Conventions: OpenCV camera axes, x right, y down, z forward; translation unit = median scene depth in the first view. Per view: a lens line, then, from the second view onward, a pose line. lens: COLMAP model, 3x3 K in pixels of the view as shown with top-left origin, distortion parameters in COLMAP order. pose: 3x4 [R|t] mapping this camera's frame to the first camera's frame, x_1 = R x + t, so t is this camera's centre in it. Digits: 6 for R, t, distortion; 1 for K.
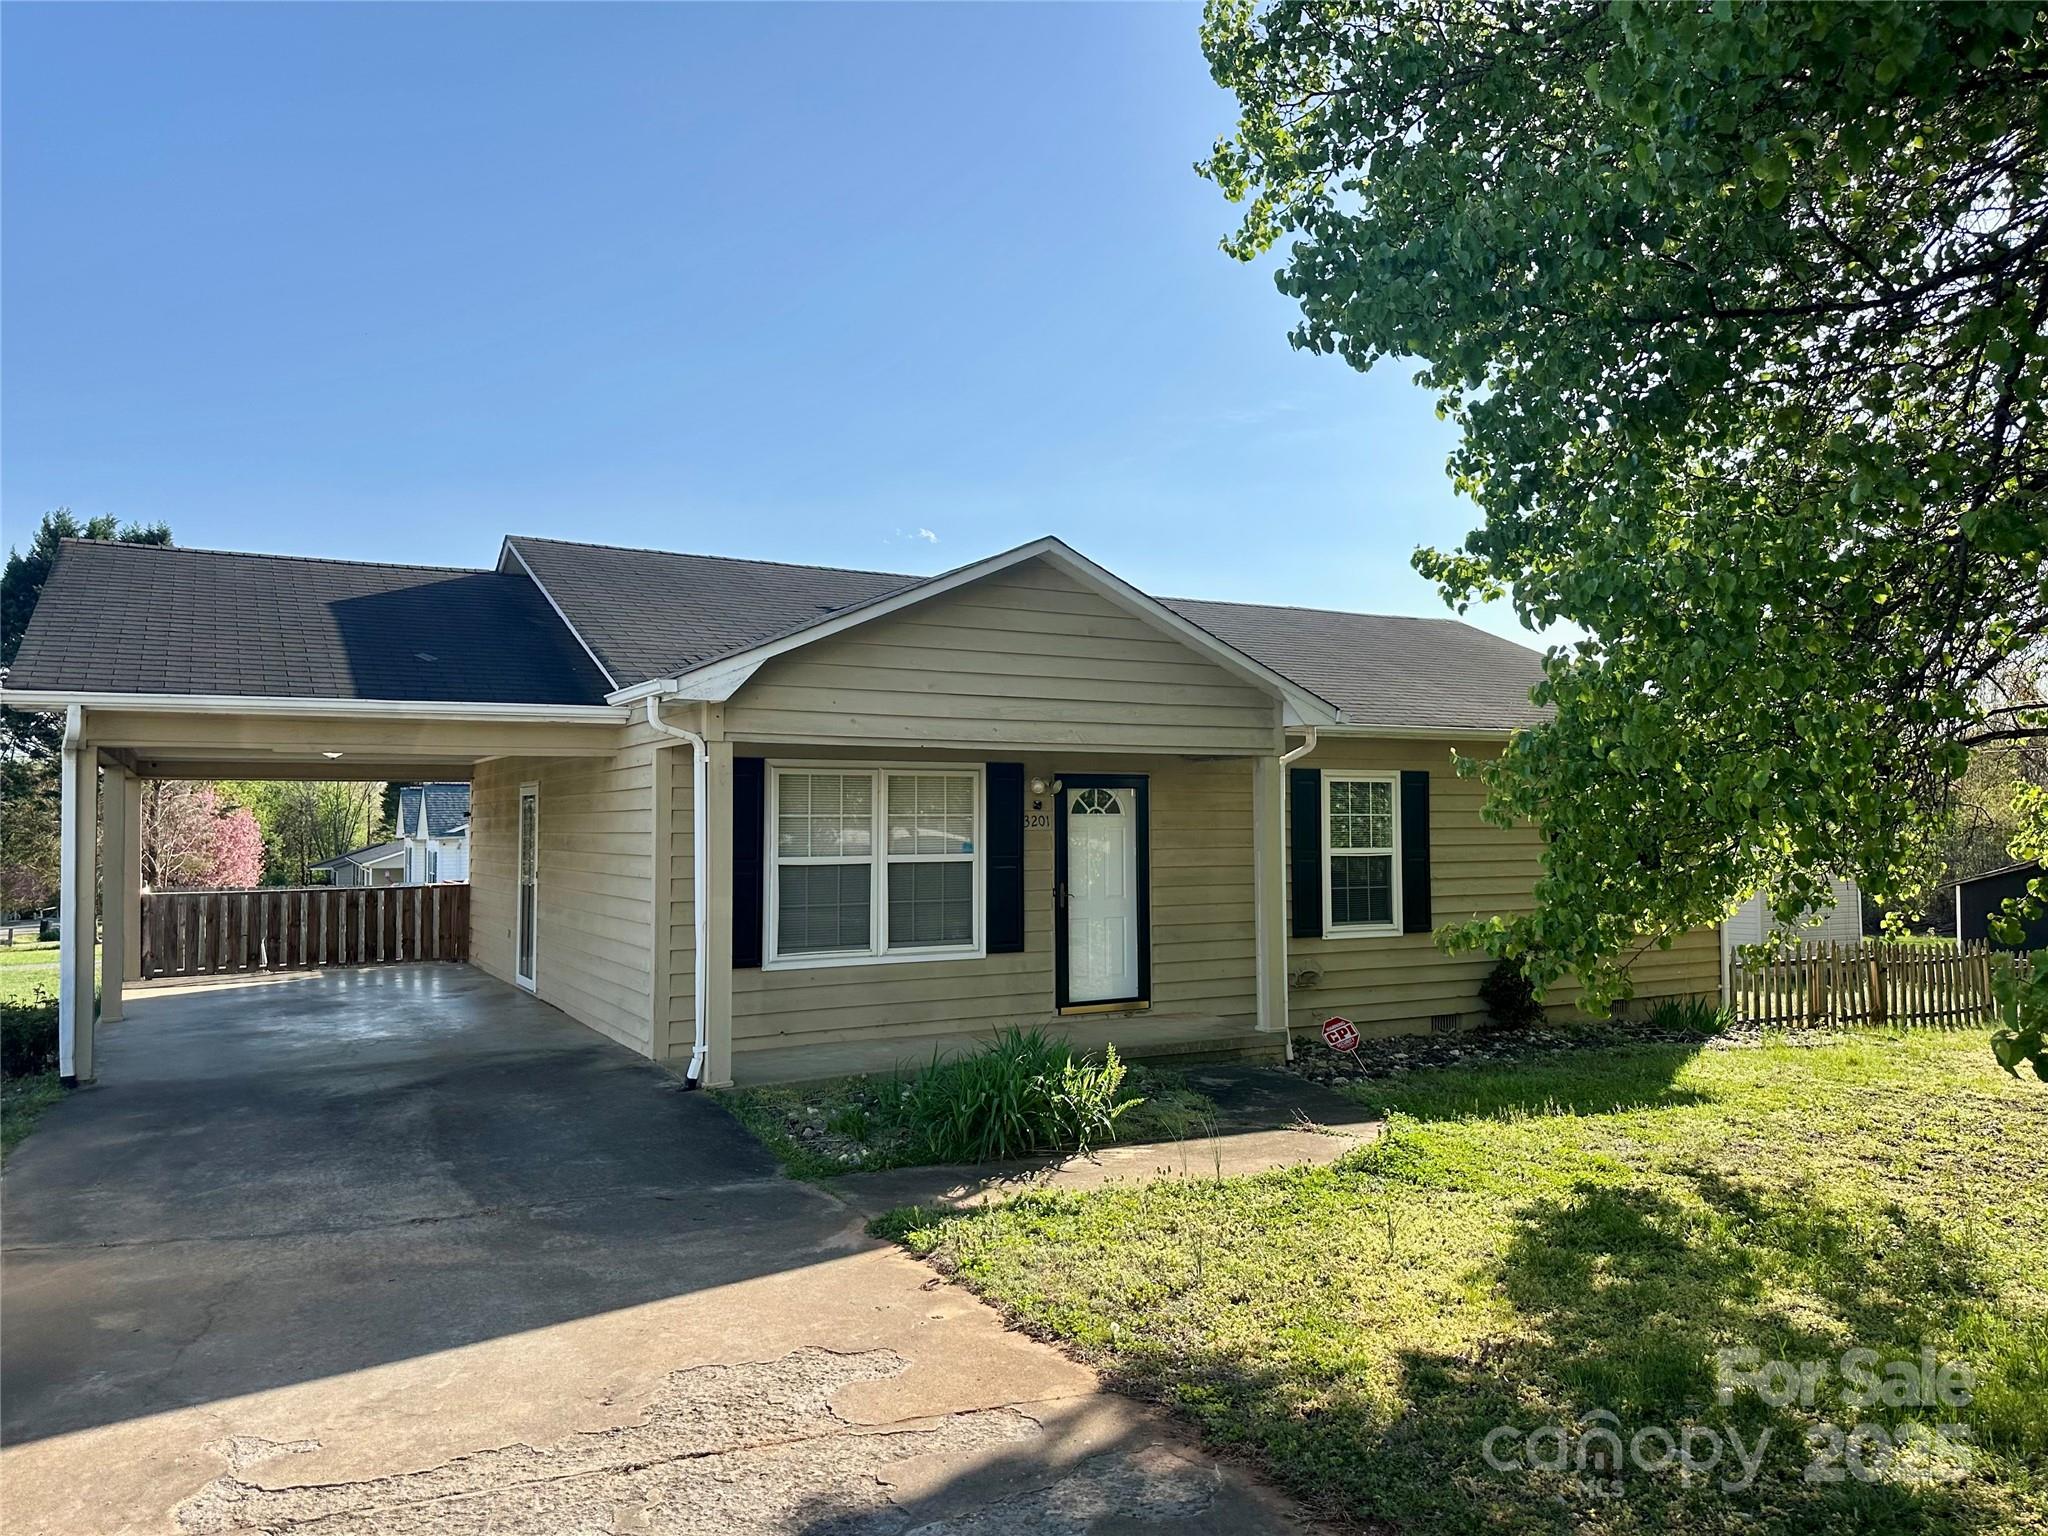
lens RADIAL K [[1446.2, 0, 1030.3], [0, 1446.2, 765.7], [0, 0, 1]] dist [0.052100, -0.064568]
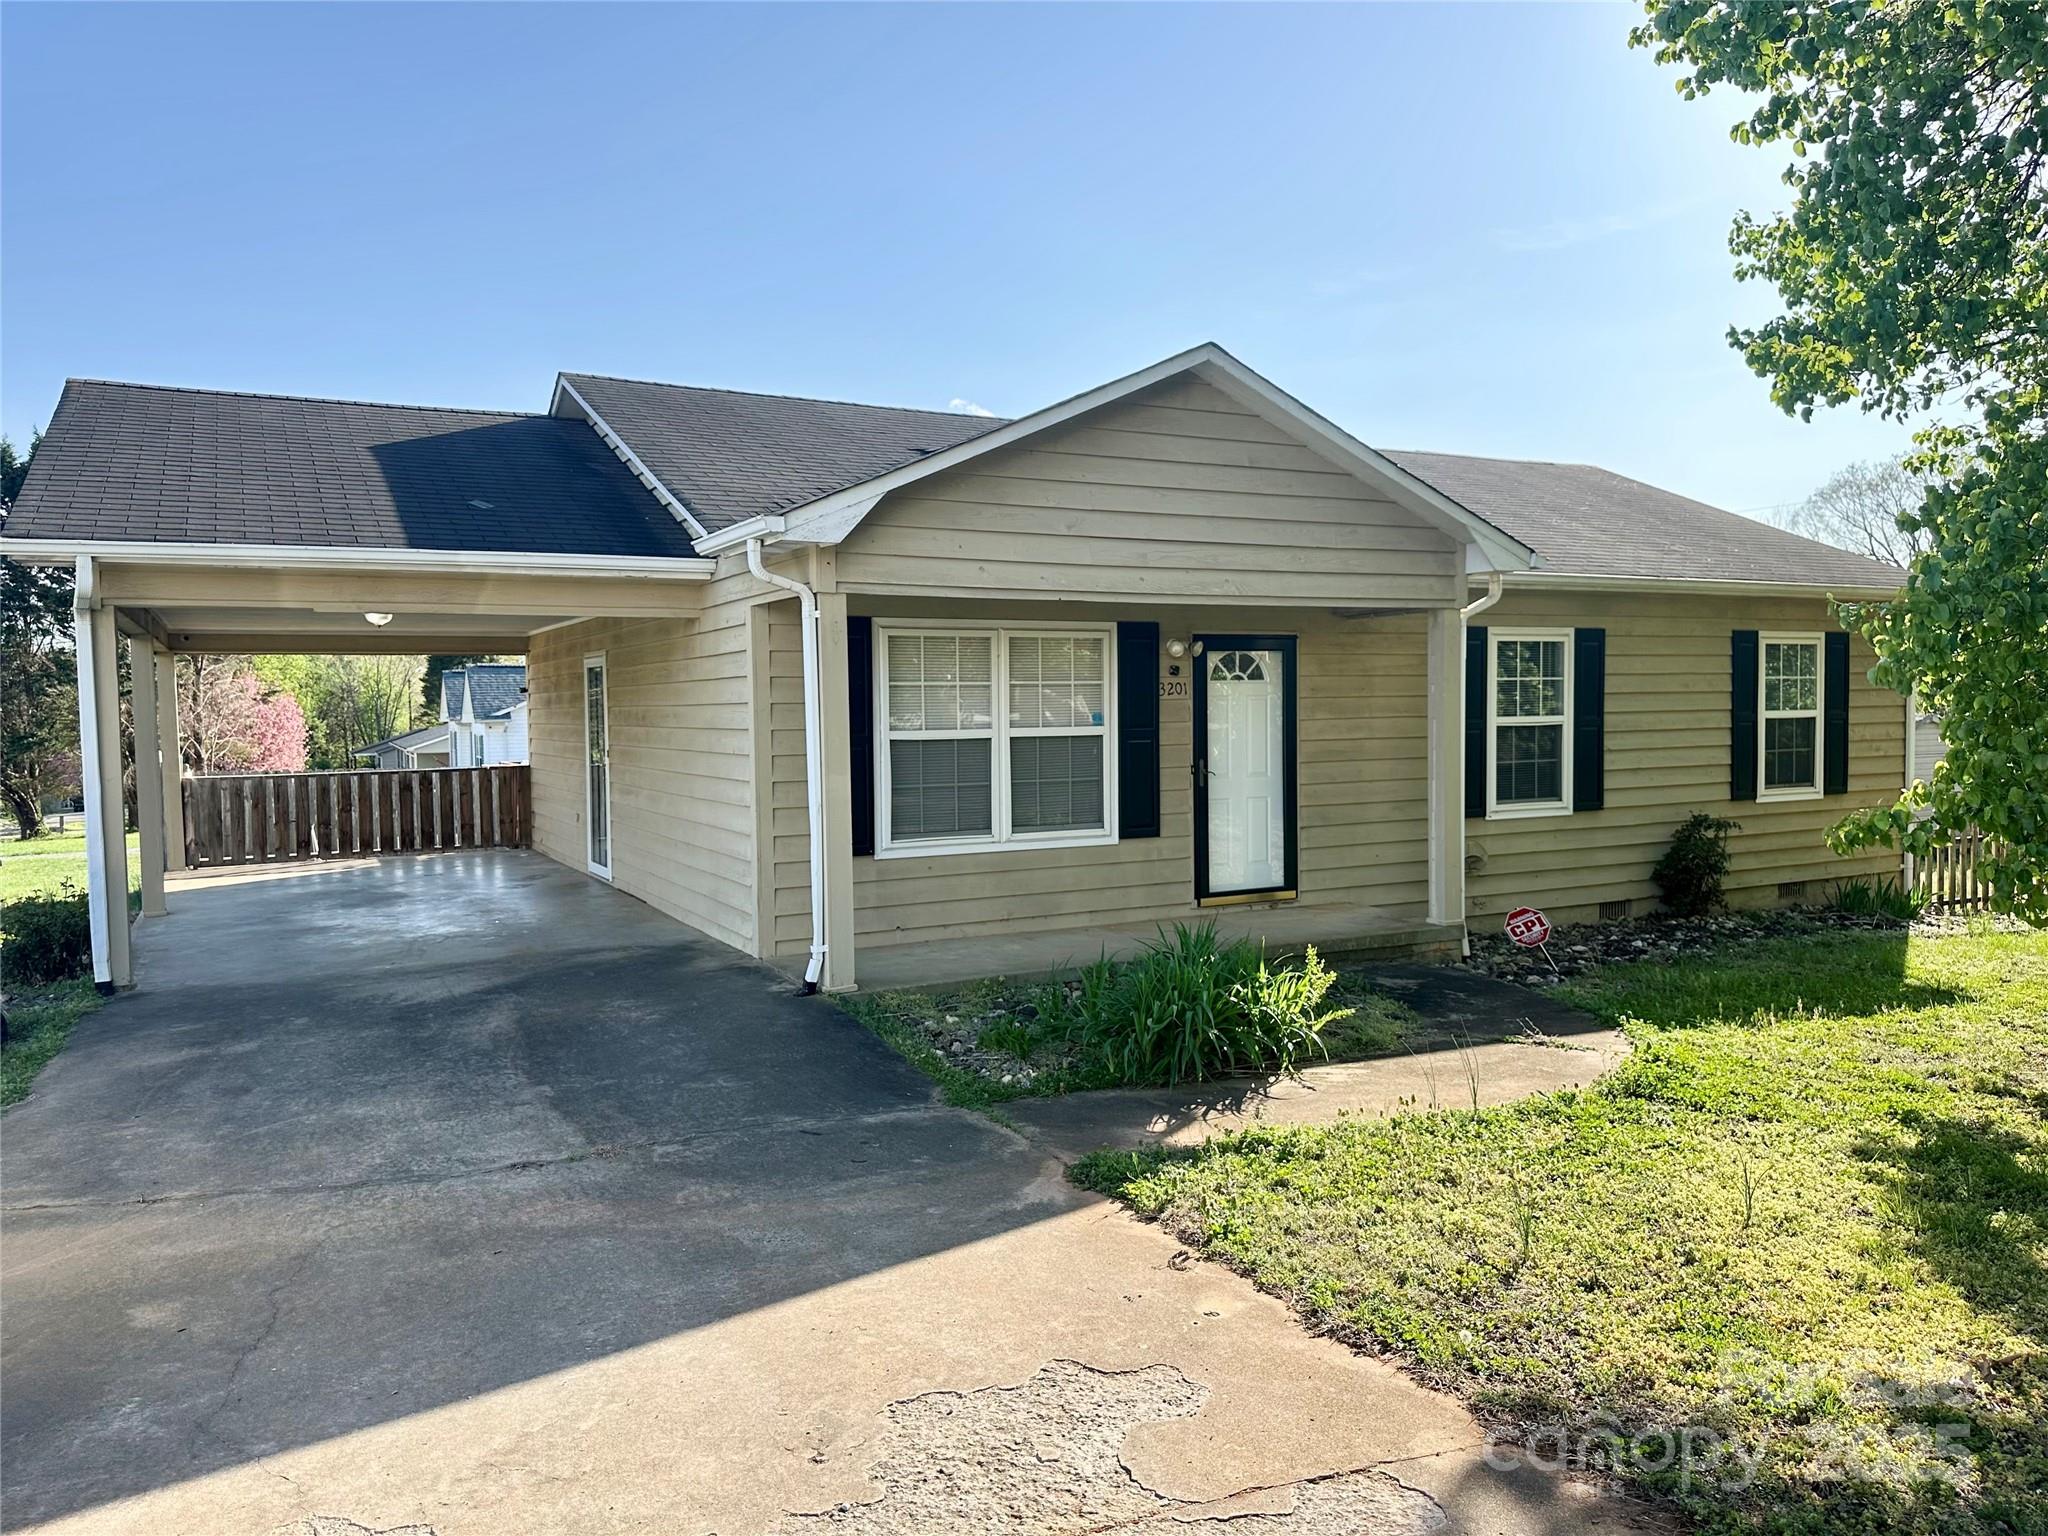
lens RADIAL K [[1446.2, 0, 1024.0], [0, 1446.2, 768.2], [0, 0, 1]] dist [0.052100, -0.064568]
pose [[0.999615, -0.007694, -0.026667, -0.073566], [0.009875, 0.996528, 0.082668, 0.015539], [0.025938, -0.082899, 0.996220, 0.136815]]
